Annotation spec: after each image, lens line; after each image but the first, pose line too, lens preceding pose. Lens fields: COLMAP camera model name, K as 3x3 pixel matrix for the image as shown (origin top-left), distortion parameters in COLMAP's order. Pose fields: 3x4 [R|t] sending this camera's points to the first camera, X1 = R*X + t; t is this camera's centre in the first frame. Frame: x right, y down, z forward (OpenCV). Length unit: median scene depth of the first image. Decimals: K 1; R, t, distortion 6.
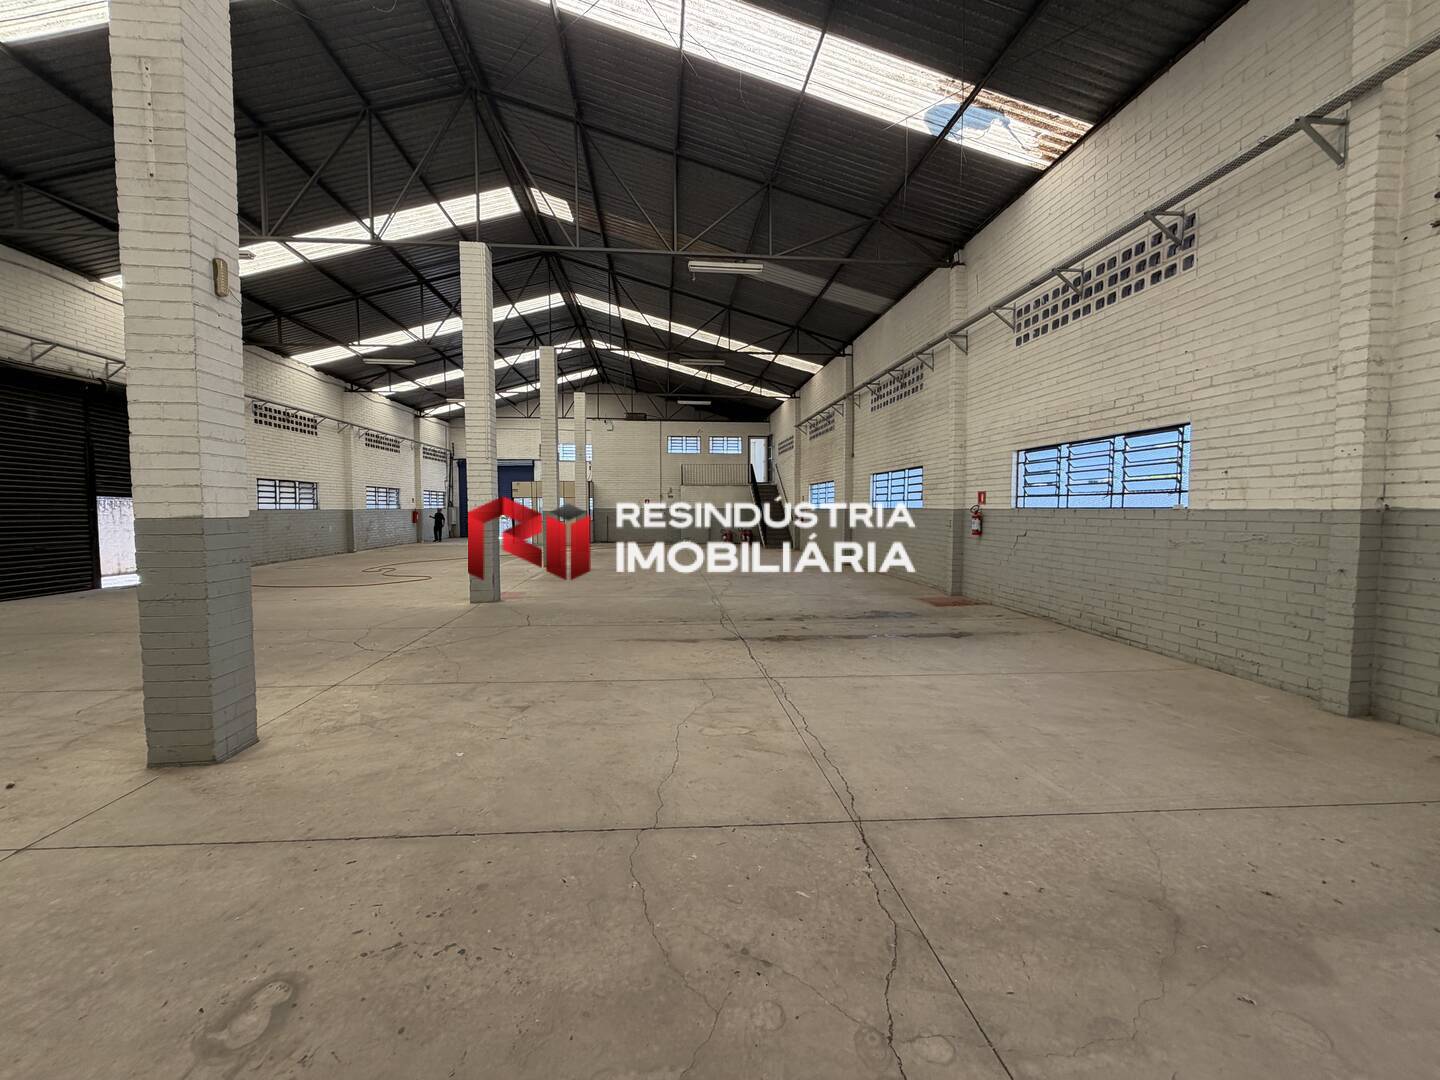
lens RADIAL K [[573.0, 0, 716.8], [0, 573.0, 541.3], [0, 0, 1]] dist [0.000170, -0.000022]
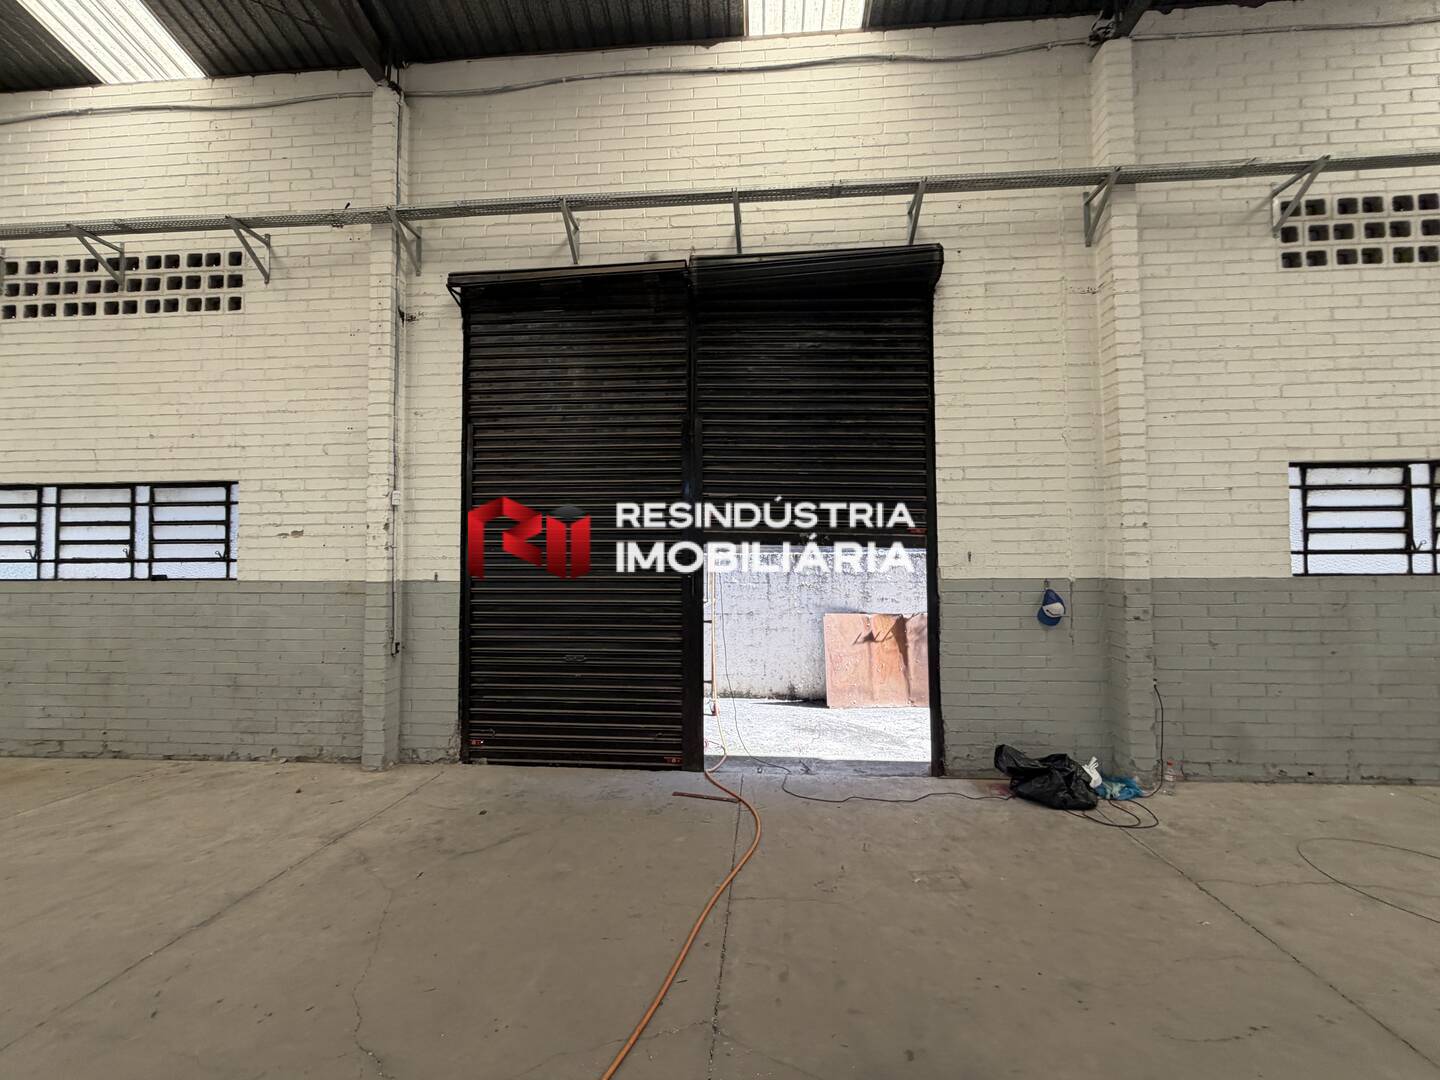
lens RADIAL K [[645.6, 0, 719.3], [0, 645.6, 533.8], [0, 0, 1]] dist [0.000766, 0.000130]
pose [[-0.178277, -0.039821, -0.983174, -0.844687], [-0.050931, 0.998215, -0.031195, -0.098019], [0.982661, 0.044513, -0.179987, 1.483689]]
